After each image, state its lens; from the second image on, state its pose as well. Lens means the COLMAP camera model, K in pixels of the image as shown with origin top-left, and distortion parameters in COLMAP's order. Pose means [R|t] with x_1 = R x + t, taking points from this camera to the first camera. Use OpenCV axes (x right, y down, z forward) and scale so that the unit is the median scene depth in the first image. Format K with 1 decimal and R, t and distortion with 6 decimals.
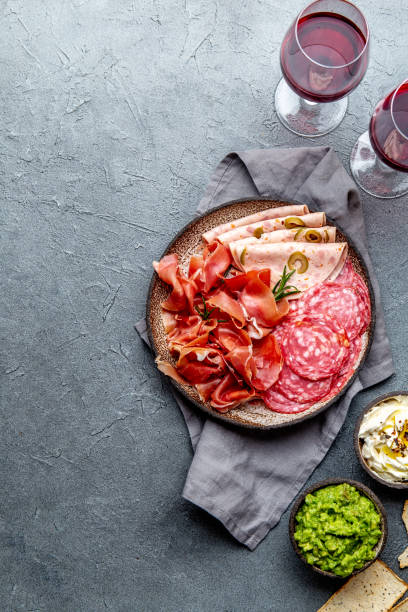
lens RADIAL K [[981.4, 0, 203.7], [0, 981.4, 304.9], [0, 0, 1]] dist [0.002215, -0.105391]
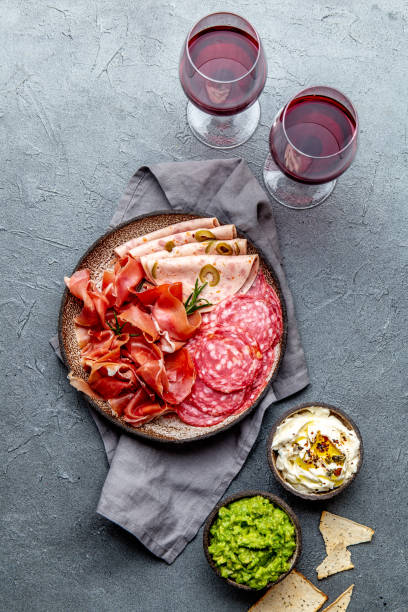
lens RADIAL K [[981.4, 0, 203.7], [0, 981.4, 304.9], [0, 0, 1]] dist [0.002215, -0.105391]
pose [[0.999811, -0.018849, 0.004845, 0.085119], [0.018855, 0.999821, -0.001209, -0.012028], [-0.004821, 0.001300, 0.999988, 0.000690]]
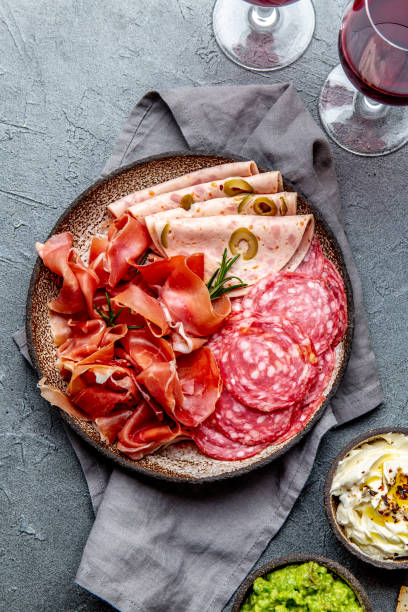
lens RADIAL K [[1117.0, 0, 204.5], [0, 1117.0, 312.2], [0, 0, 1]] dist [0.029198, -0.116343]
pose [[0.999924, -0.003042, 0.011952, 0.059006], [0.003535, 0.999136, -0.041419, 0.038622], [-0.011816, 0.041458, 0.999070, 0.206736]]
